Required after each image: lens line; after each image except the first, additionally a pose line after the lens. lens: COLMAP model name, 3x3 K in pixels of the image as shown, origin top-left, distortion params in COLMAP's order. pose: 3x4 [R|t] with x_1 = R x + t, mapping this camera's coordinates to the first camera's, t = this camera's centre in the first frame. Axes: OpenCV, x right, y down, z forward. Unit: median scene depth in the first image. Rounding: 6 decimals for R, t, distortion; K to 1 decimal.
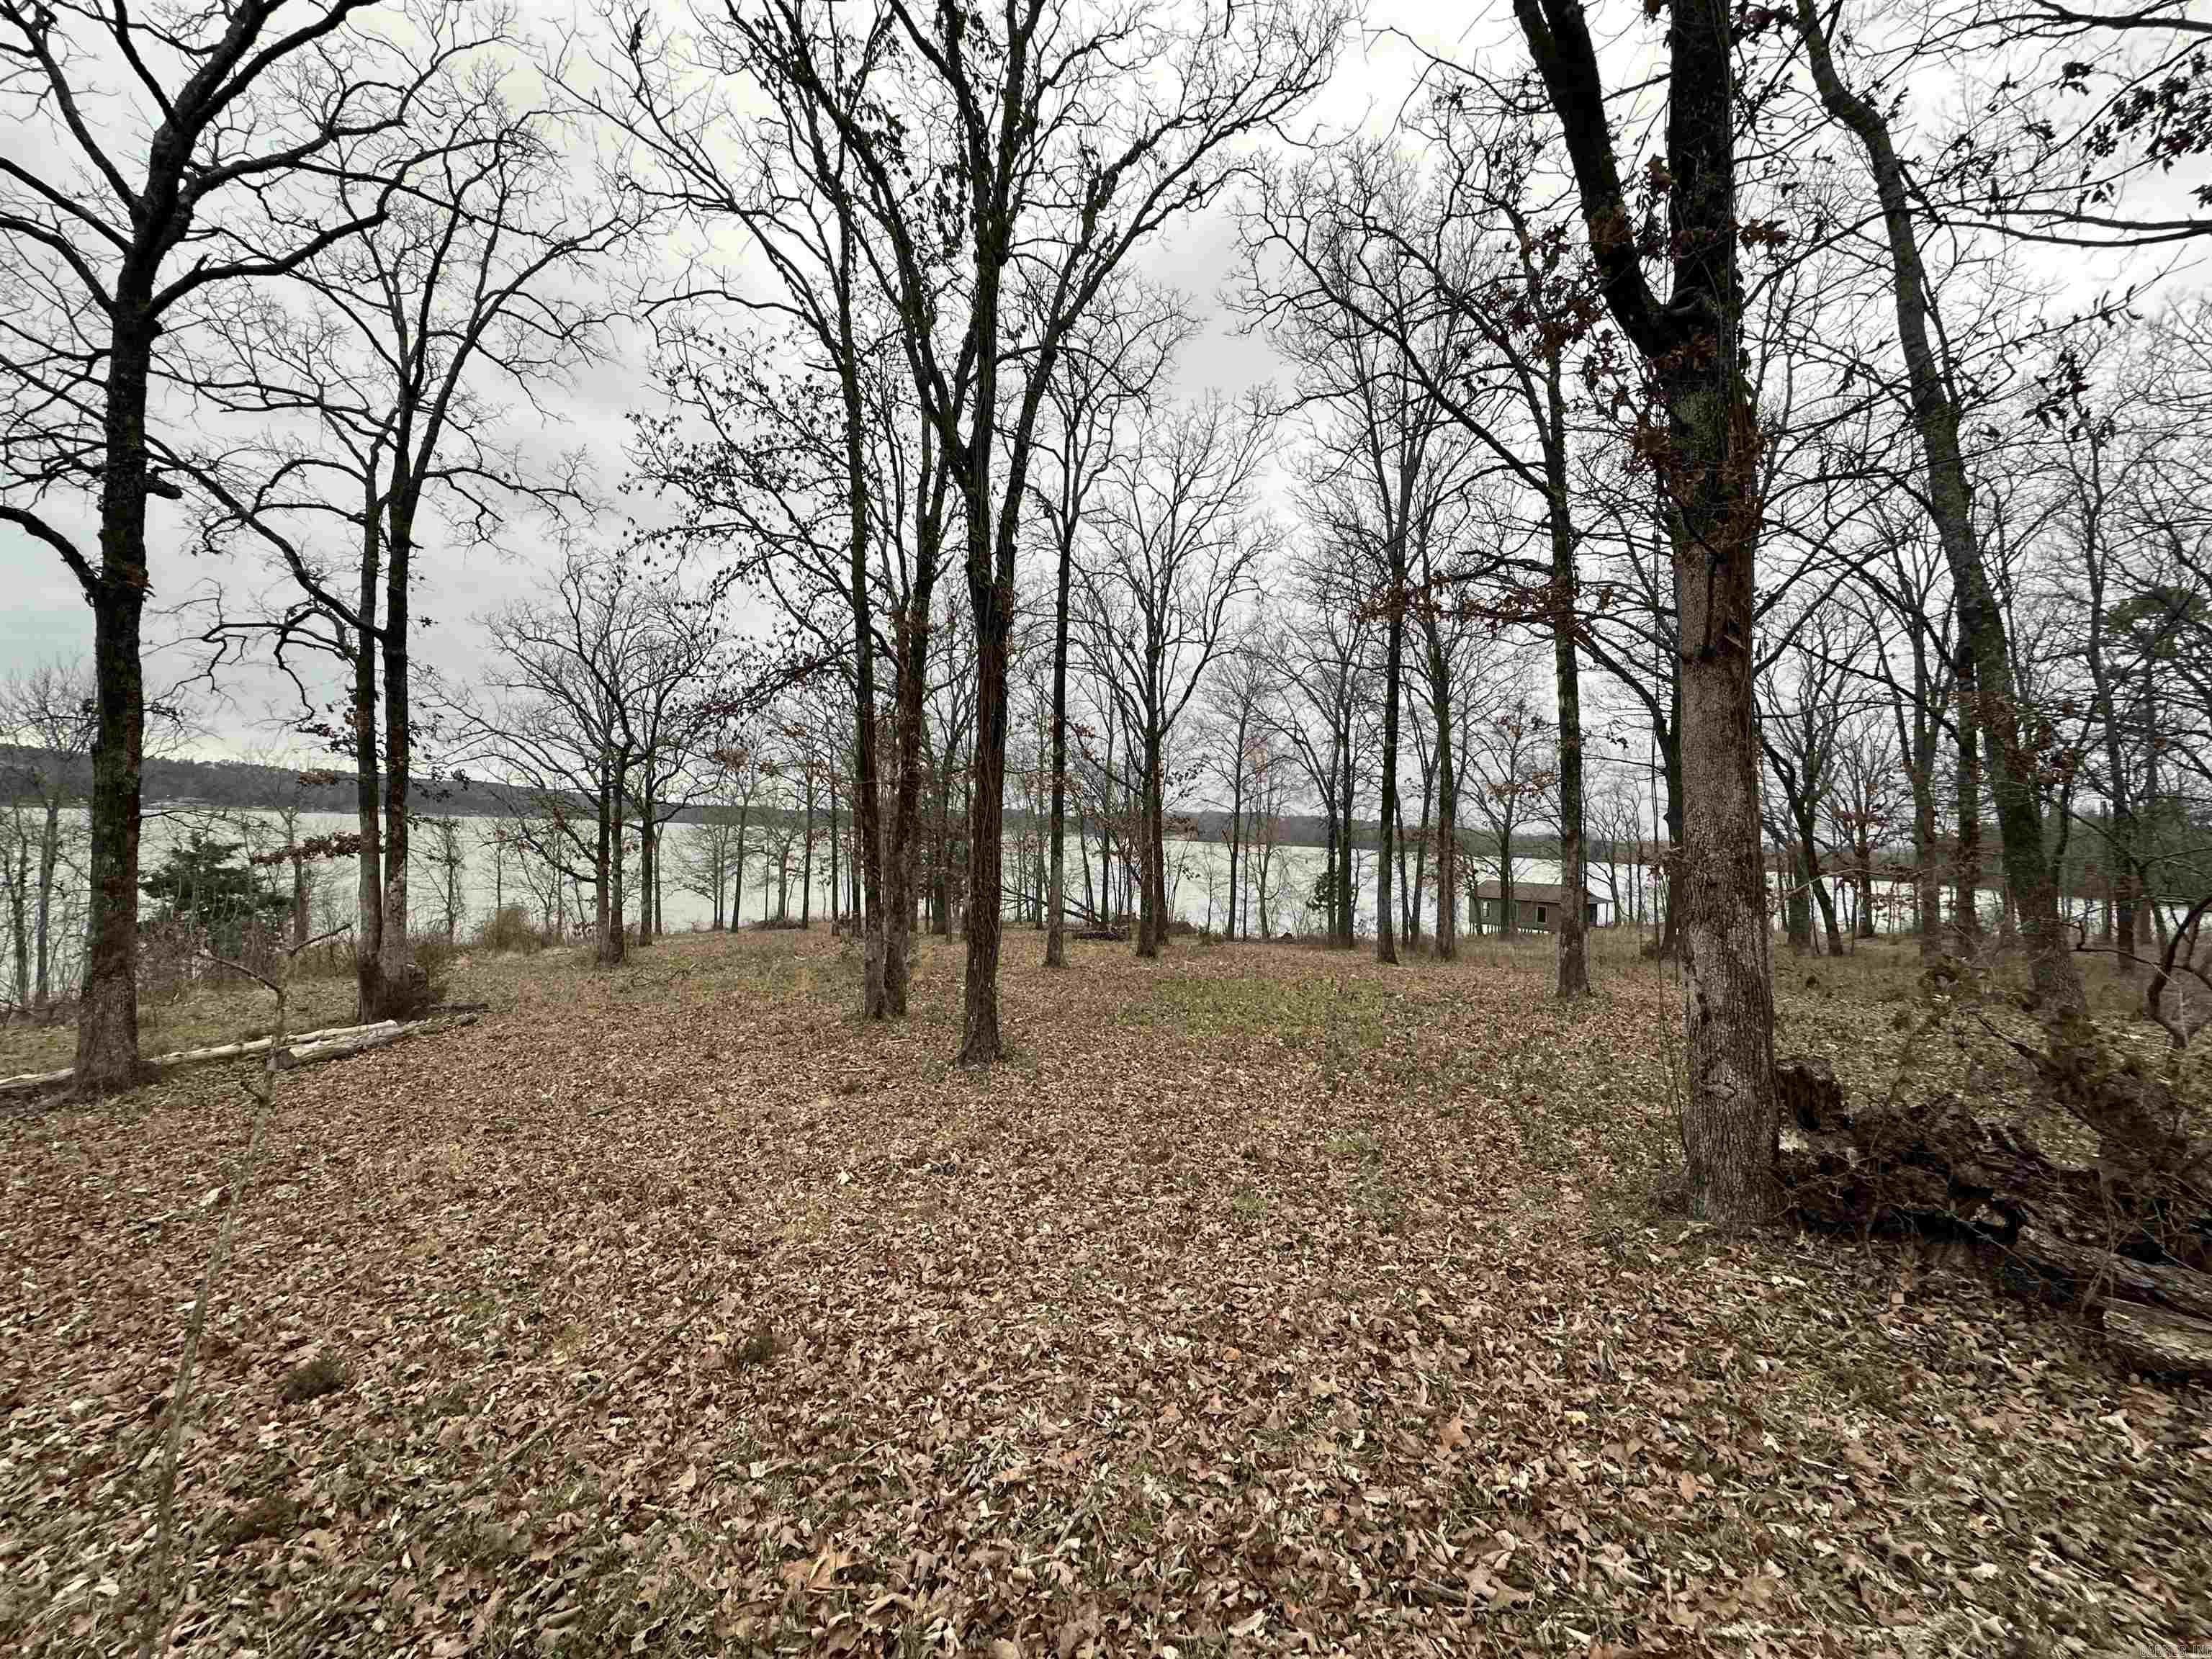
lens RADIAL K [[873.1, 0, 1106.0], [0, 873.1, 829.5], [0, 0, 1]] dist [-0.001184, 0.000217]
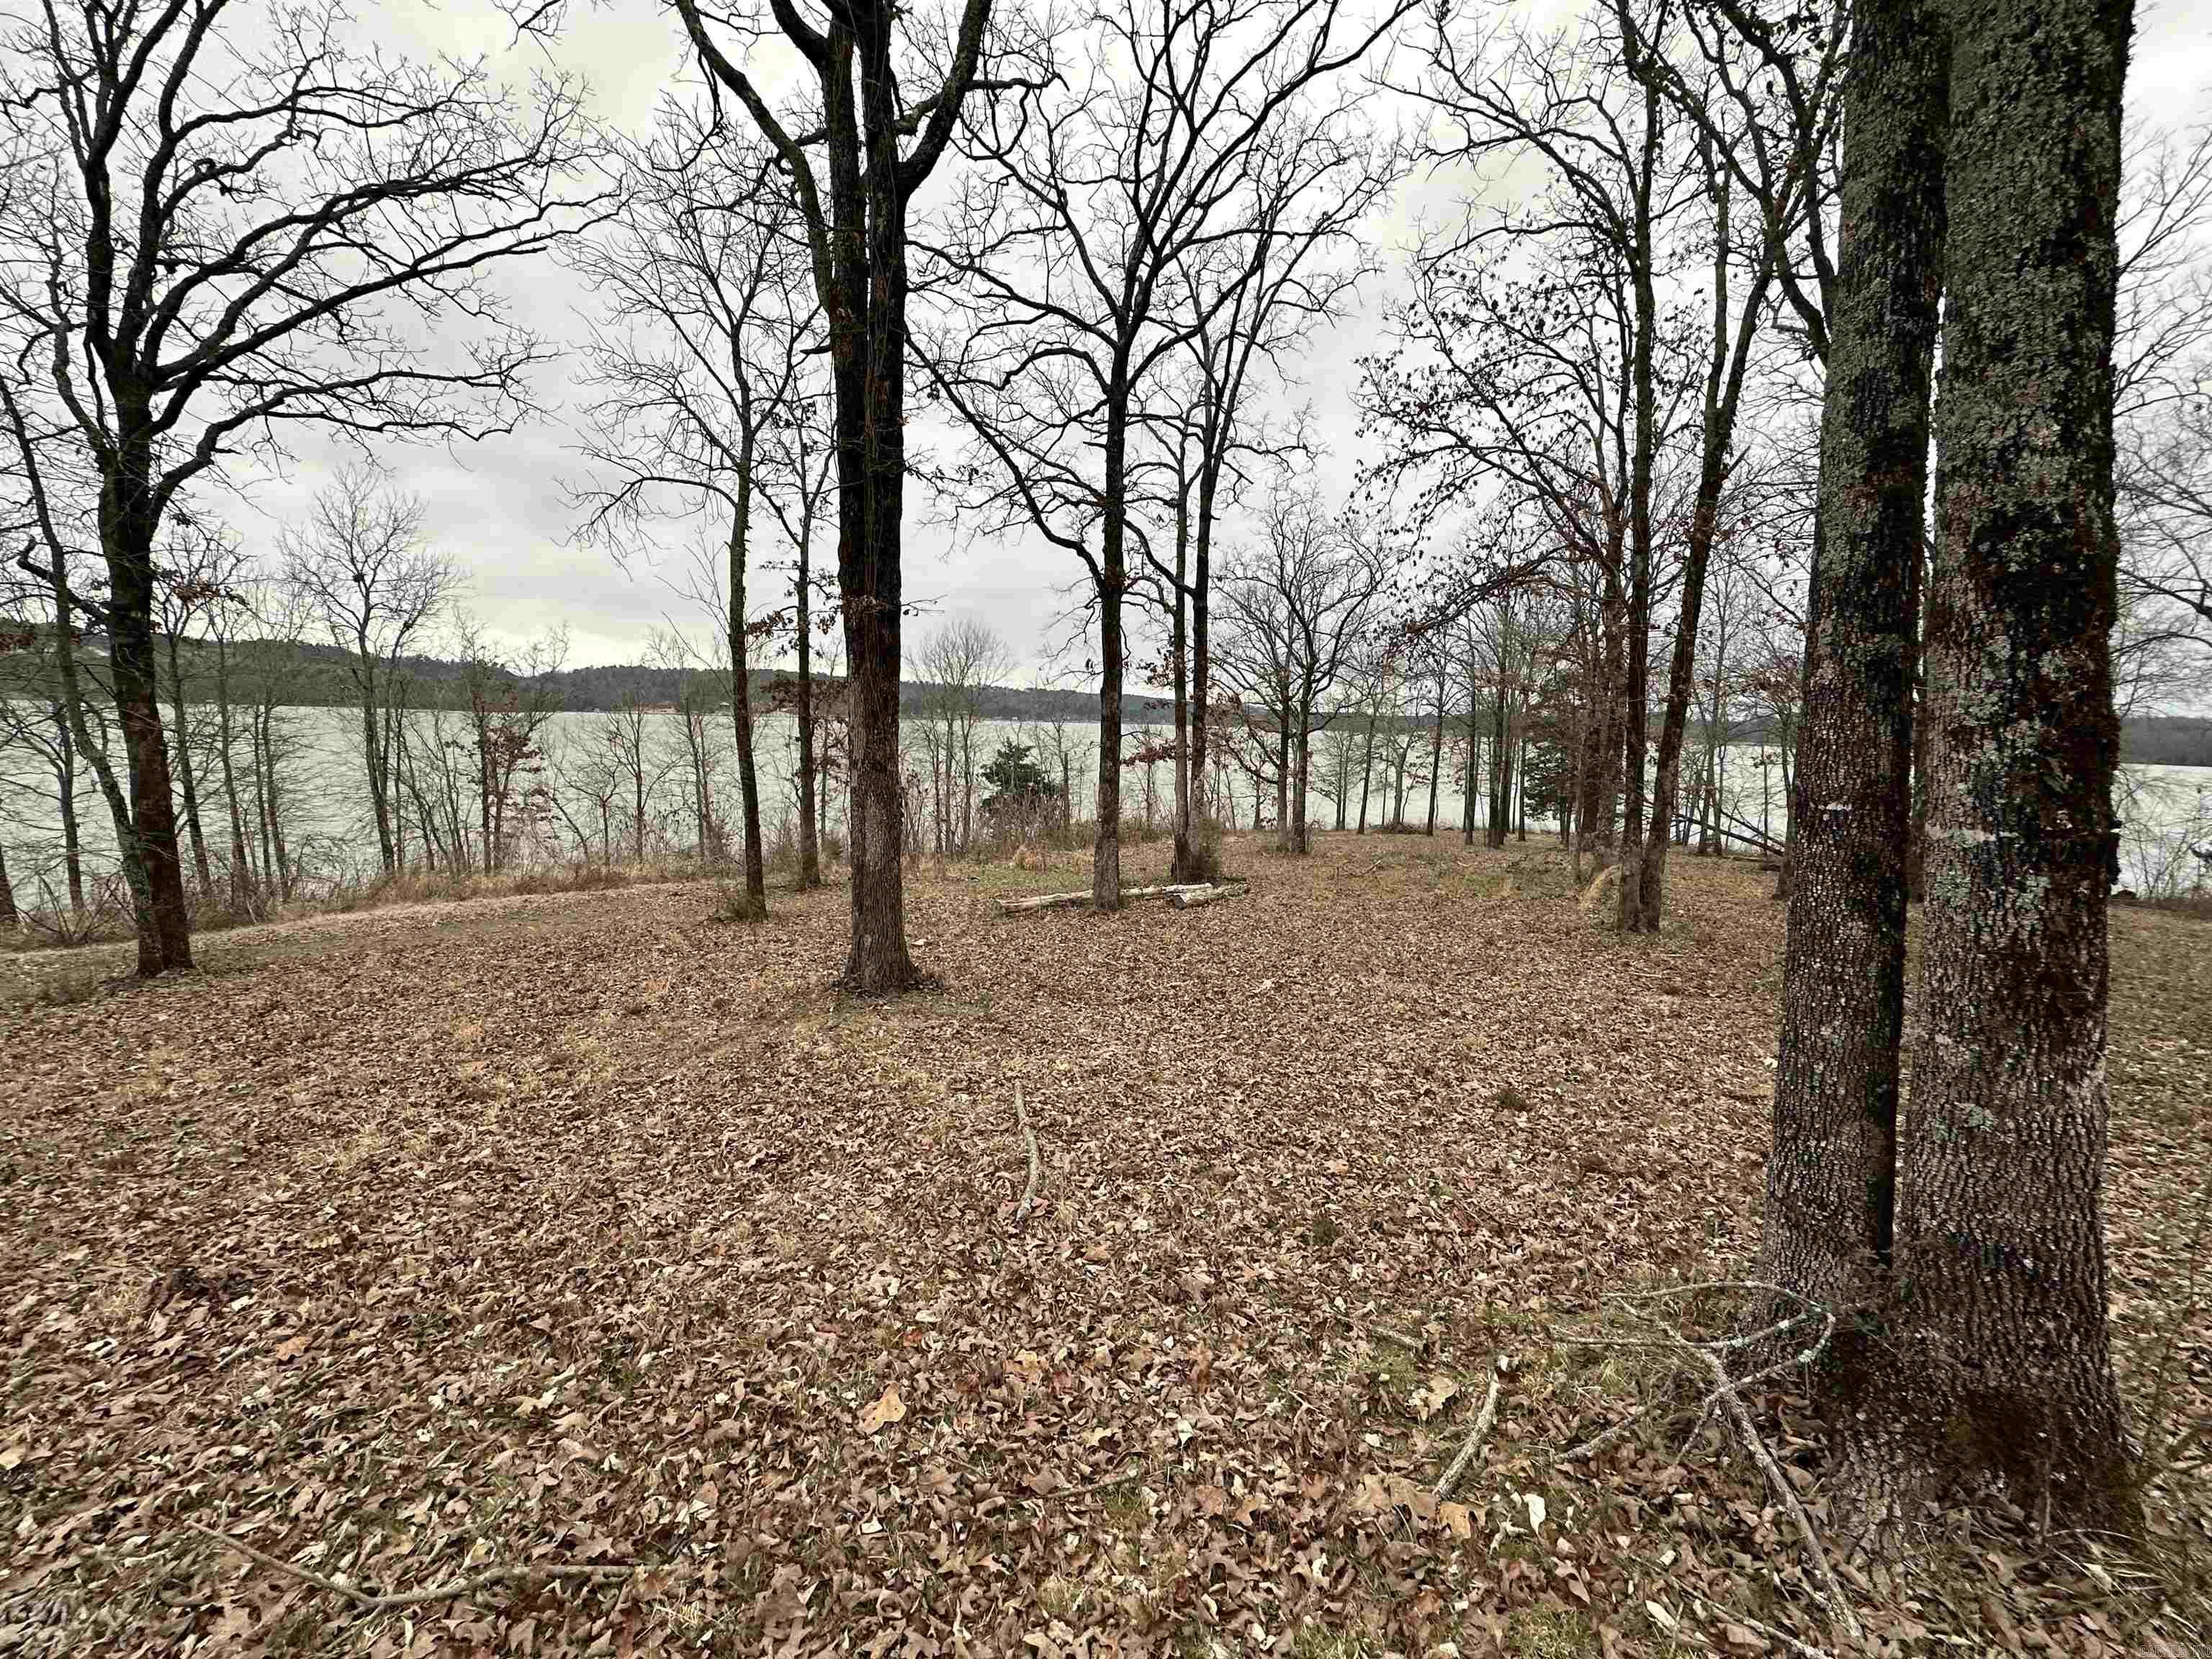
lens RADIAL K [[879.0, 0, 1098.9], [0, 879.0, 825.7], [0, 0, 1]] dist [-0.000246, -0.000487]
pose [[0.793991, 0.065617, -0.604378, -0.113562], [-0.002976, 0.994566, 0.104070, -0.010328], [0.607922, -0.080832, 0.789872, -0.146457]]
